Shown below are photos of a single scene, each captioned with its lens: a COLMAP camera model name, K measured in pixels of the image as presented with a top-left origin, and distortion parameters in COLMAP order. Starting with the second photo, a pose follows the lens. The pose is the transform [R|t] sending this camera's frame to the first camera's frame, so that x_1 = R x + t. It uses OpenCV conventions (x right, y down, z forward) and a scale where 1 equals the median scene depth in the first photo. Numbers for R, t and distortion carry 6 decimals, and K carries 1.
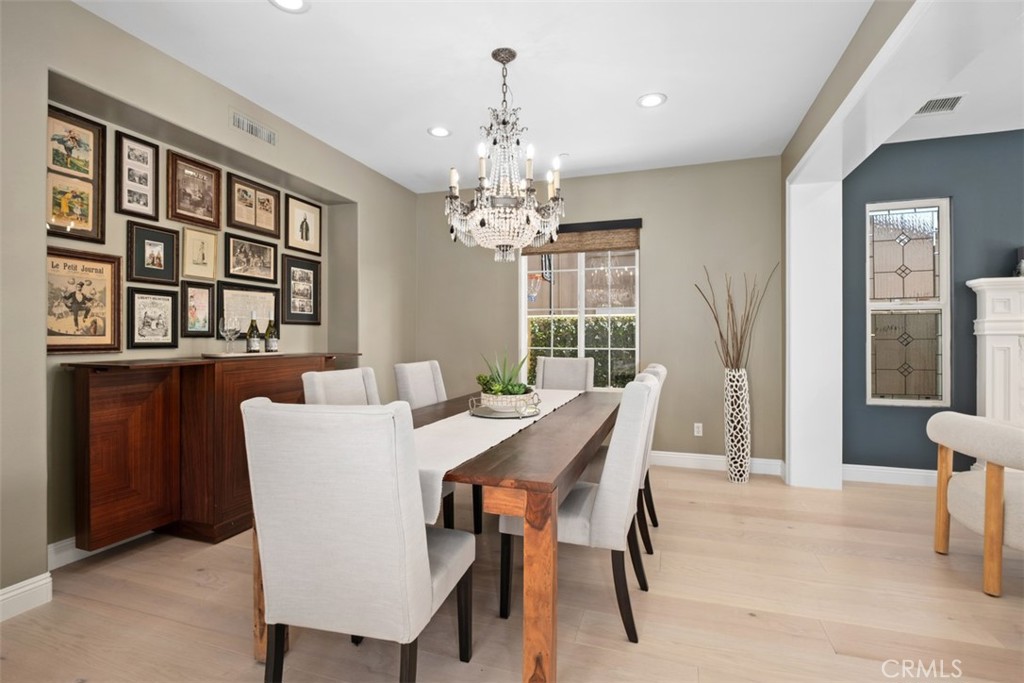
lens RADIAL K [[481.7, 0, 517.4], [0, 481.7, 336.8], [0, 0, 1]] dist [0.001210, -0.003650]
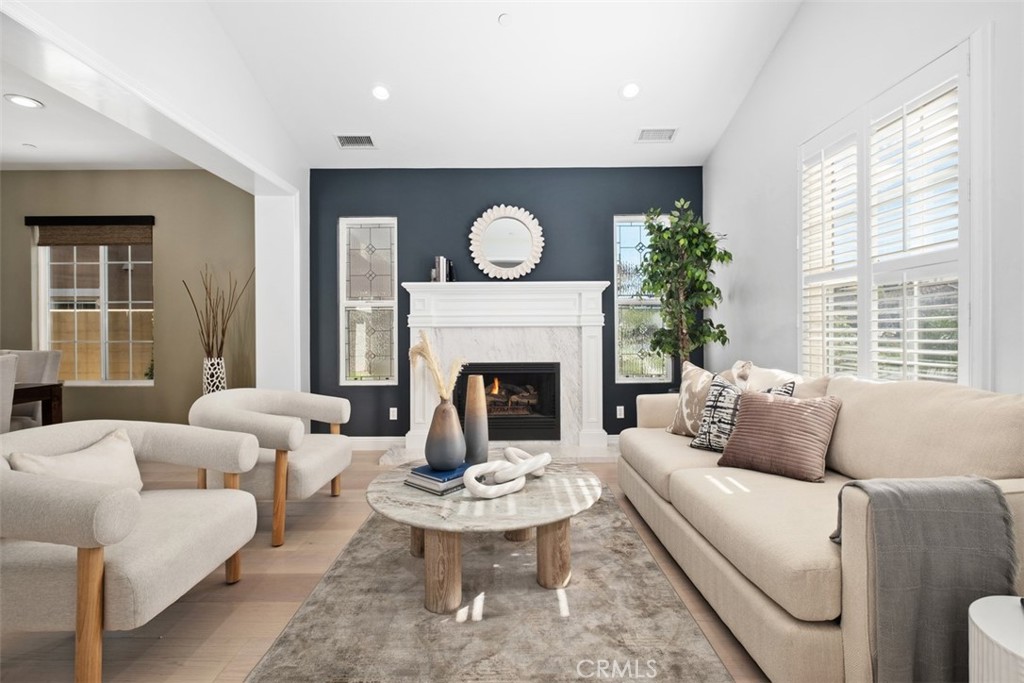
lens RADIAL K [[464.5, 0, 511.5], [0, 464.5, 335.7], [0, 0, 1]] dist [0.001417, -0.004195]
pose [[0.947560, -0.006105, 0.319520, 0.806901], [0.003285, 0.999951, 0.009365, 0.007871], [-0.319561, -0.007824, 0.947533, -0.243731]]
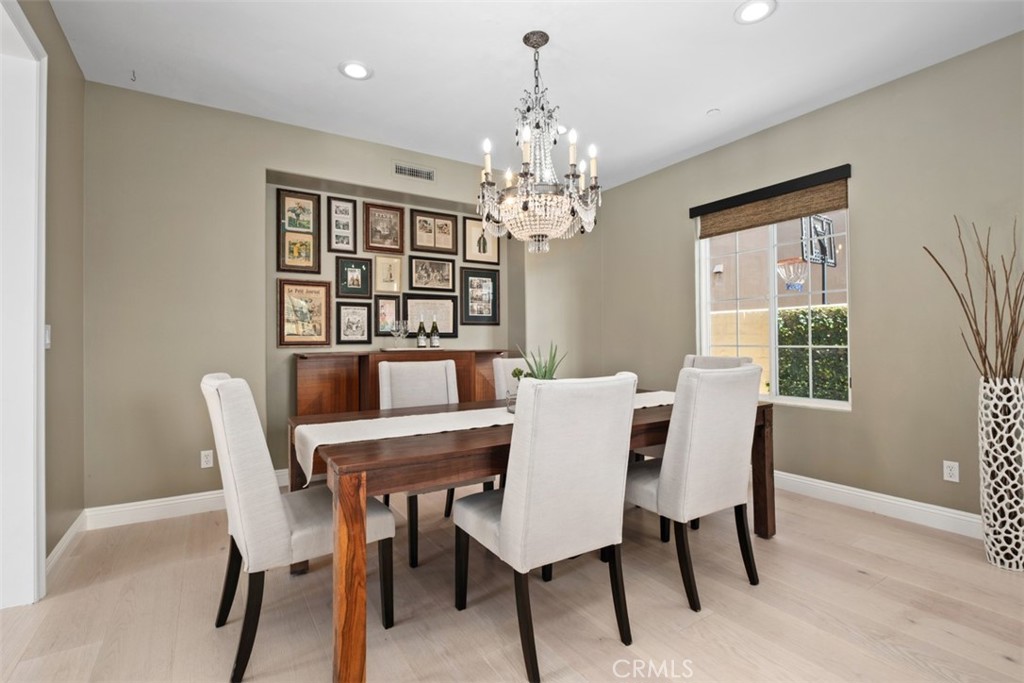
lens RADIAL K [[481.7, 0, 509.0], [0, 481.7, 334.3], [0, 0, 1]] dist [0.001210, -0.003650]
pose [[0.774225, -0.016193, -0.632703, 0.379332], [0.009512, 0.999857, -0.013950, 0.014974], [0.632838, 0.004783, 0.774269, 0.150806]]
